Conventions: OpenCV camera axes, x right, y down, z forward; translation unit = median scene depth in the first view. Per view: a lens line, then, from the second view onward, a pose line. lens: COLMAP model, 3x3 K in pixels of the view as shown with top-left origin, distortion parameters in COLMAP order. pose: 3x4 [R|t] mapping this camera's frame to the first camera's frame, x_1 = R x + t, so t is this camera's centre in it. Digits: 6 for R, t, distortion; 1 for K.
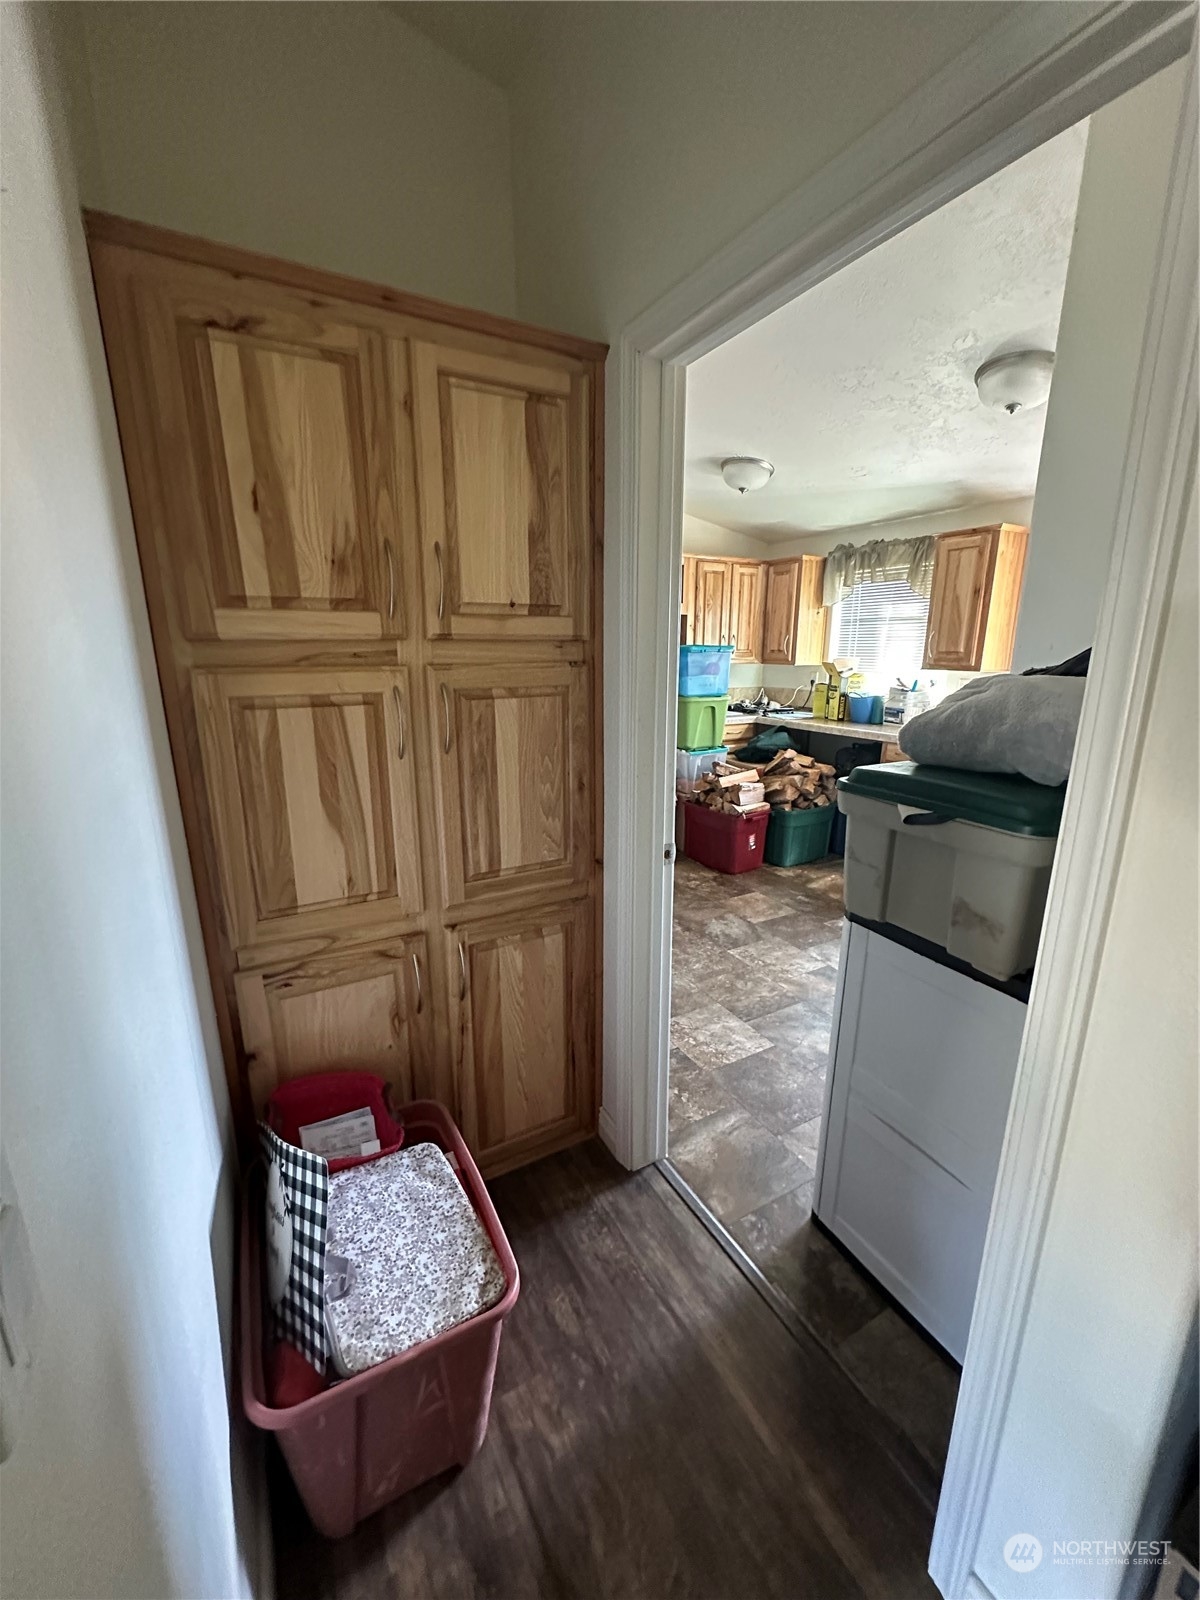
lens RADIAL K [[636.9, 0, 599.5], [0, 636.9, 803.3], [0, 0, 1]] dist [-0.003012, 0.000882]
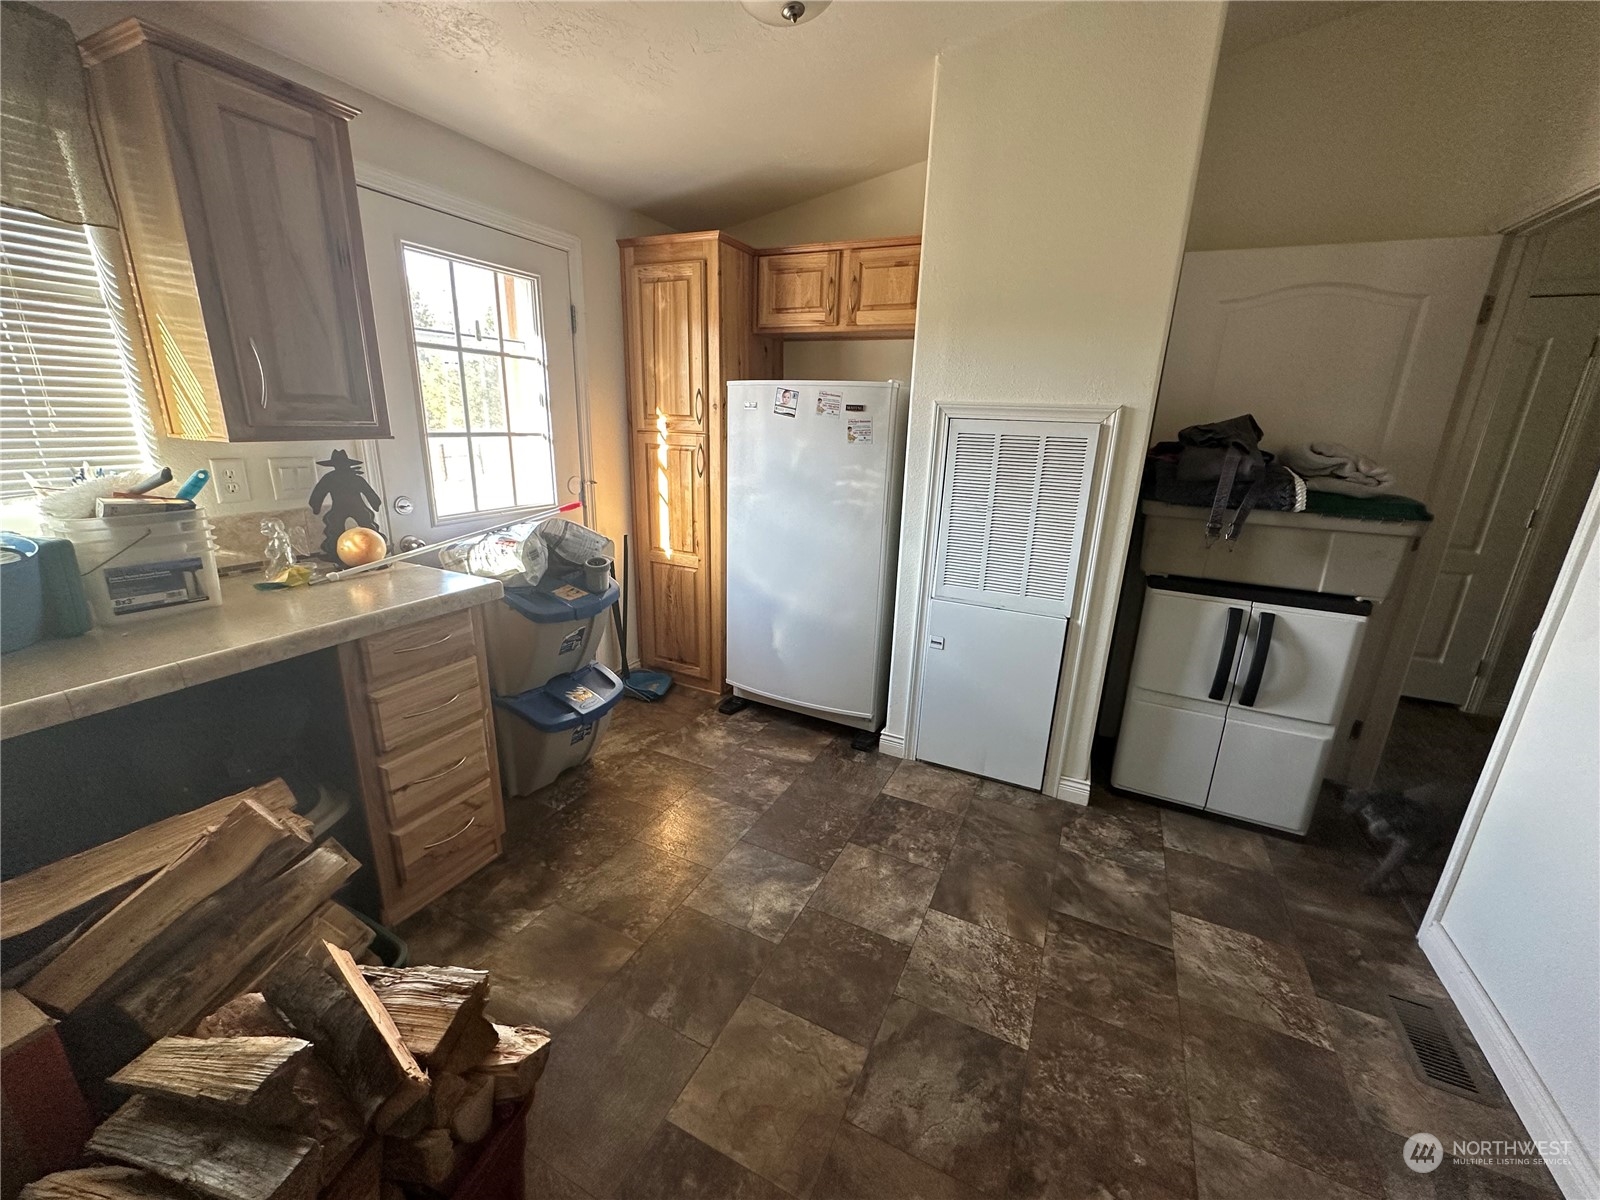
lens RADIAL K [[636.9, 0, 797.6], [0, 636.9, 601.5], [0, 0, 1]] dist [-0.003012, 0.000882]
pose [[-0.574682, -0.250470, 0.779106, 0.010260], [0.163451, 0.897703, 0.409162, -0.258471], [-0.801888, 0.362484, -0.474954, 1.090658]]
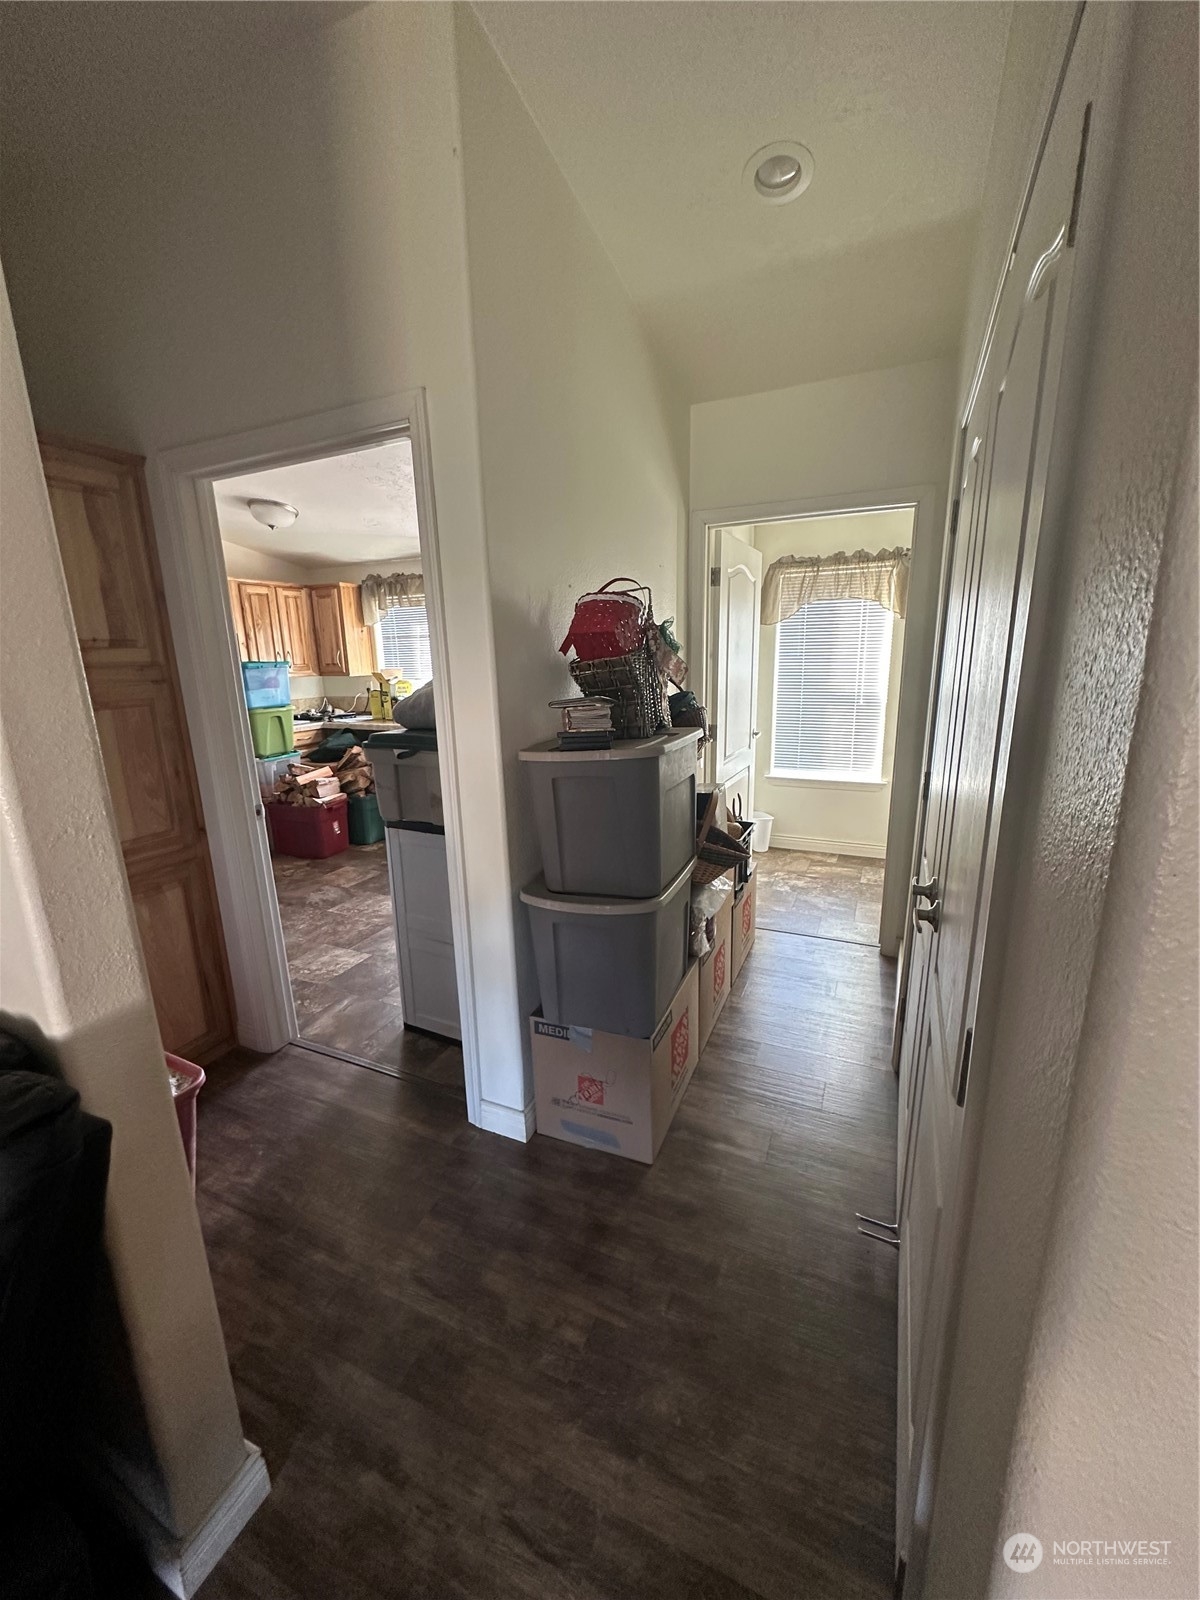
lens RADIAL K [[636.9, 0, 597.8], [0, 636.9, 802.9], [0, 0, 1]] dist [-0.003012, 0.000882]
pose [[0.804492, -0.156828, 0.572885, -0.043097], [0.165635, 0.985486, 0.037178, 0.060705], [-0.570401, 0.064980, 0.818792, -0.273308]]
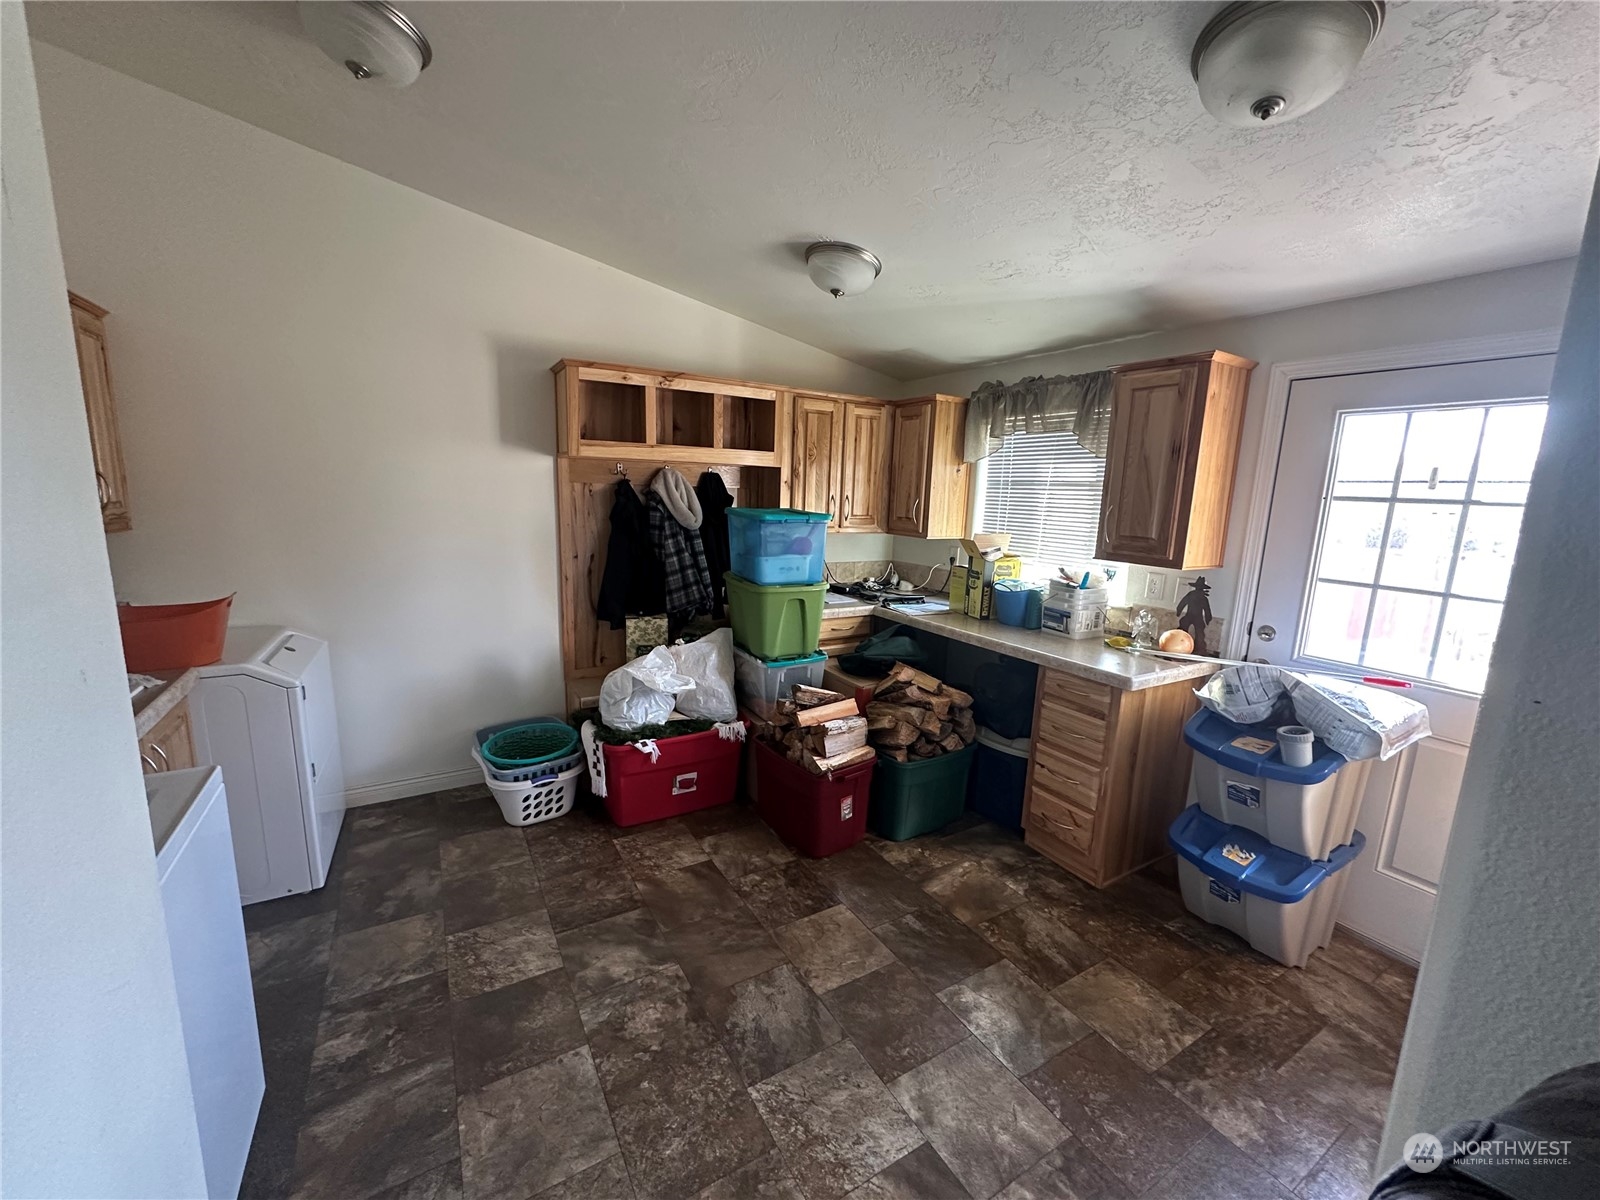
lens RADIAL K [[636.9, 0, 804.0], [0, 636.9, 601.8], [0, 0, 1]] dist [-0.003012, 0.000882]
pose [[0.998699, 0.026456, 0.043582, 0.187525], [-0.023417, 0.997354, -0.068820, -0.125534], [-0.045288, 0.067710, 0.996677, 0.380721]]
